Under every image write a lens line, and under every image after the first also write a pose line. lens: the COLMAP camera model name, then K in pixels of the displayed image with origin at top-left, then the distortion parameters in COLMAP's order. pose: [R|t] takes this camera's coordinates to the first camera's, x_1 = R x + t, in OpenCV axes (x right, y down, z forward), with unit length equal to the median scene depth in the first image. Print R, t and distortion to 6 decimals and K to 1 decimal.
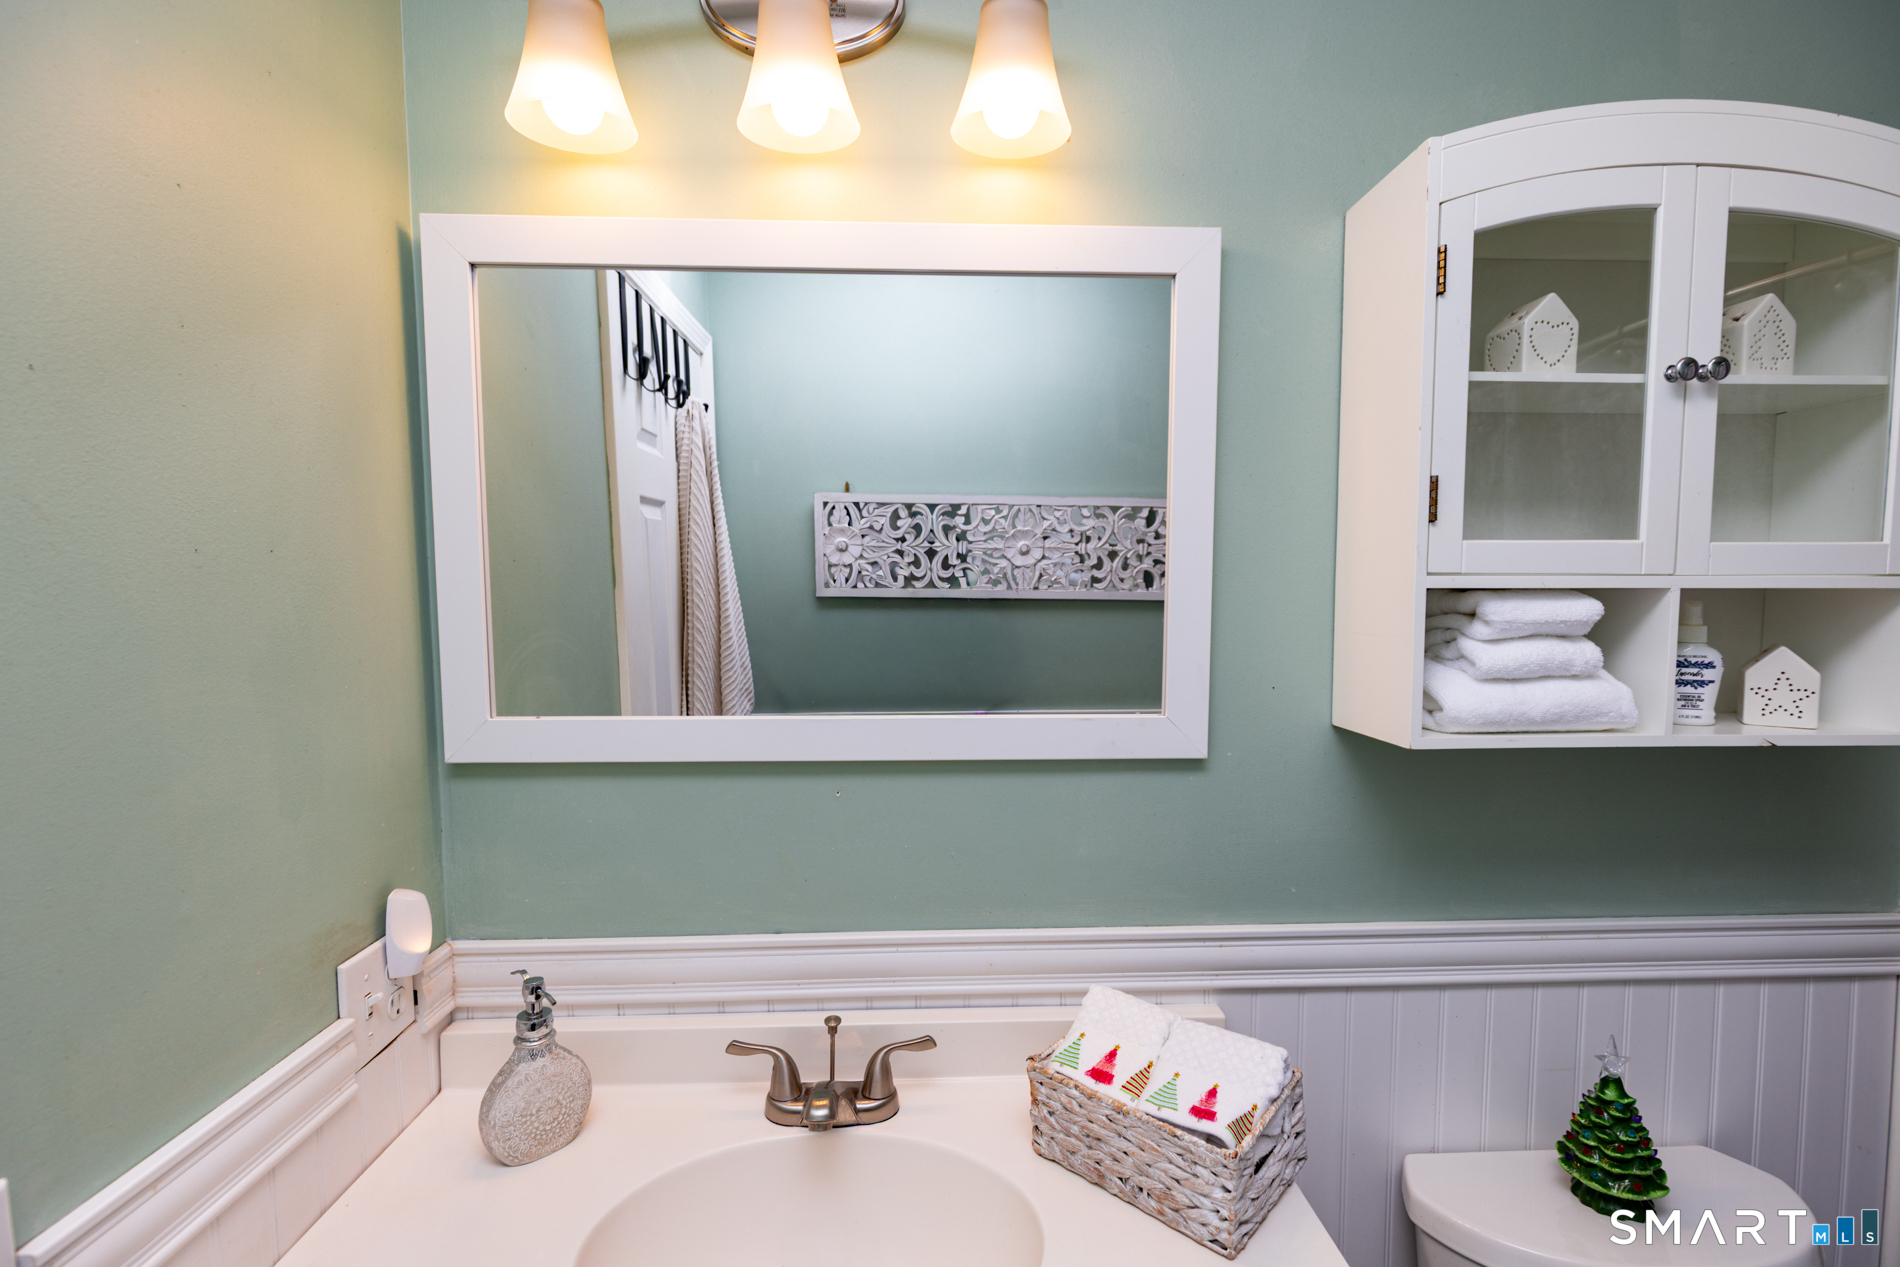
lens RADIAL K [[857.7, 0, 958.2], [0, 857.7, 638.9], [0, 0, 1]] dist [0.002115, -0.001322]
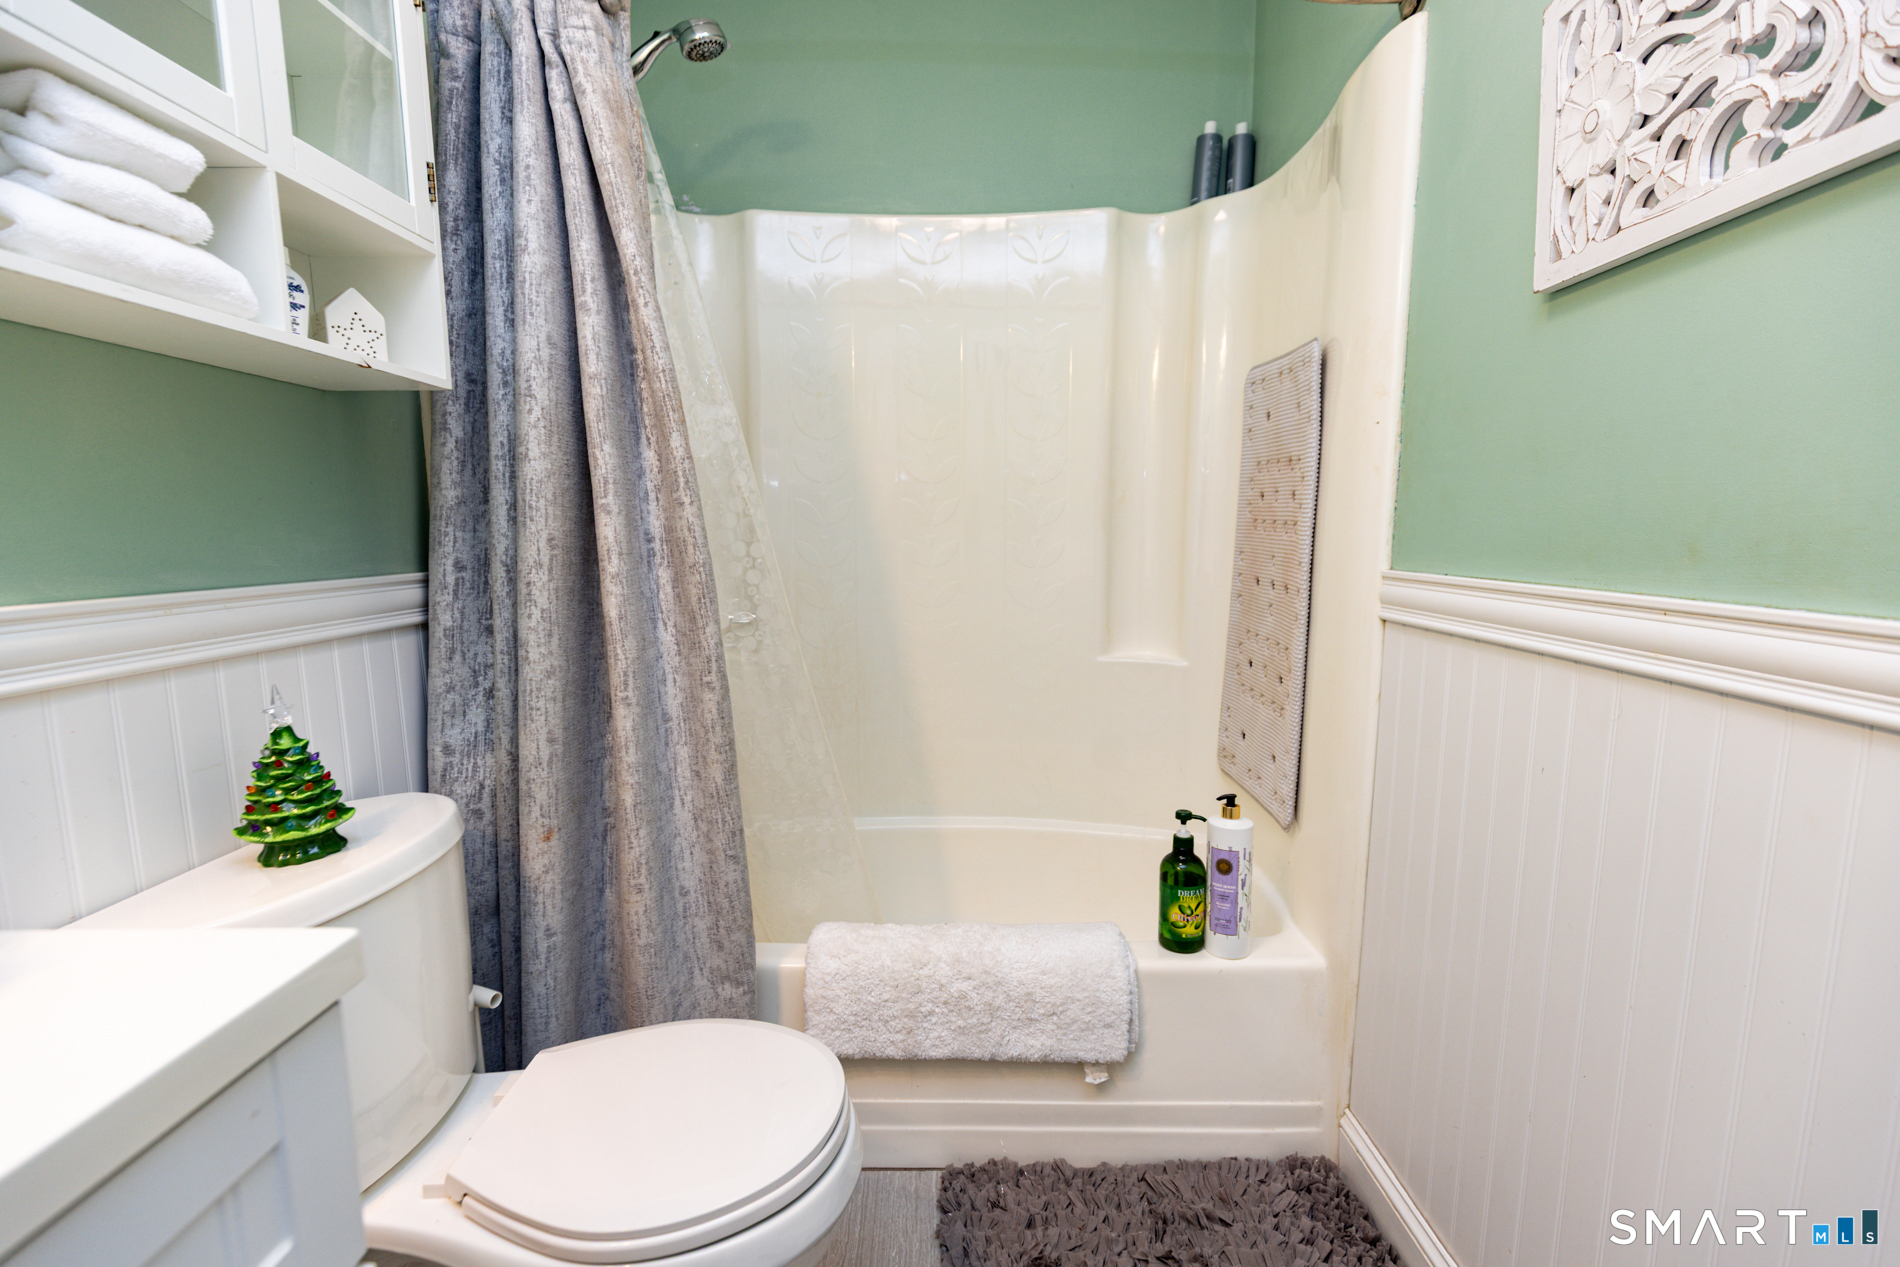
lens RADIAL K [[857.7, 0, 952.9], [0, 857.7, 639.9], [0, 0, 1]] dist [0.002115, -0.001322]
pose [[0.053560, -0.128499, 0.990262, -0.114475], [0.072781, 0.989550, 0.124470, 0.362406], [-0.995909, 0.065406, 0.062352, 0.214299]]
